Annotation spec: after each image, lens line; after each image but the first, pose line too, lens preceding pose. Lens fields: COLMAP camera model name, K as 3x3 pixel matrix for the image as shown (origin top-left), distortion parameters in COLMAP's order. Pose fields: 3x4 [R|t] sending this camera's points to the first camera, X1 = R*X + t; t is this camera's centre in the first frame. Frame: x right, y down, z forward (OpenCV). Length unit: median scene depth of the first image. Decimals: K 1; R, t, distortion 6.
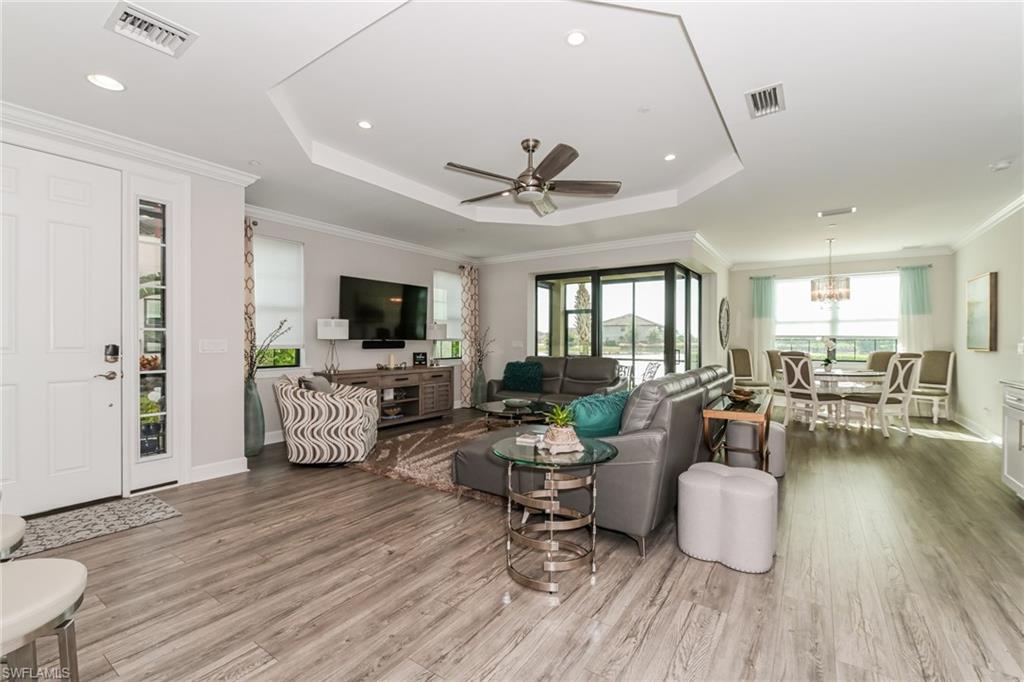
lens RADIAL K [[439.9, 0, 513.9], [0, 439.9, 340.8], [0, 0, 1]] dist [-0.001162, -0.000178]
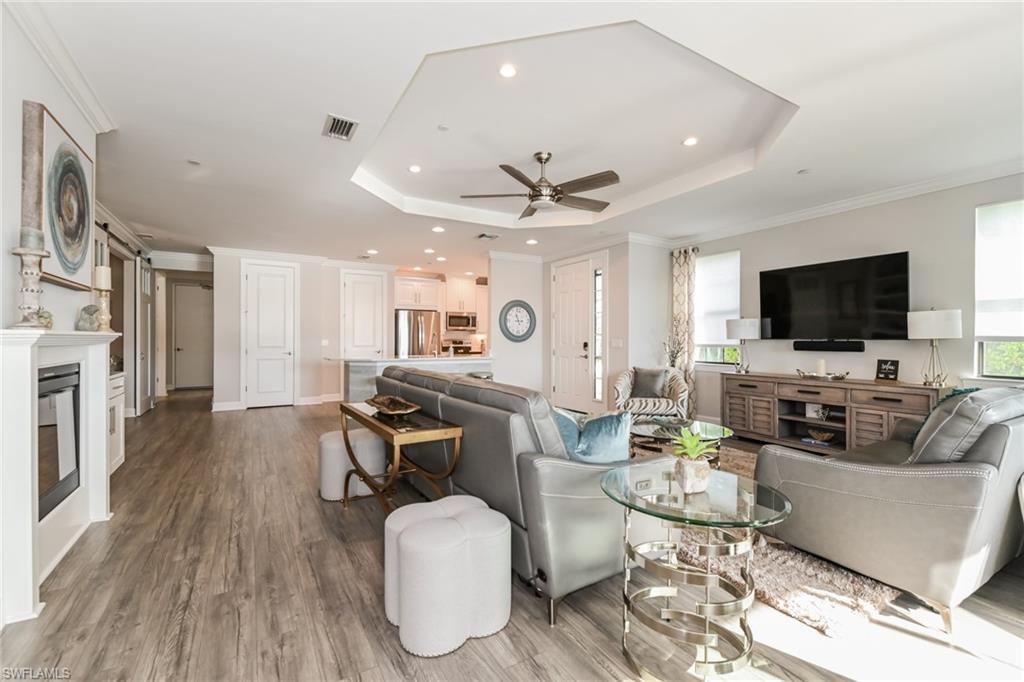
lens RADIAL K [[439.9, 0, 513.2], [0, 439.9, 339.6], [0, 0, 1]] dist [-0.001162, -0.000178]
pose [[-0.416601, -0.001651, -0.909088, 0.612554], [-0.002662, 0.999996, -0.000596, -0.000671], [0.909085, 0.002172, -0.416604, 0.819391]]
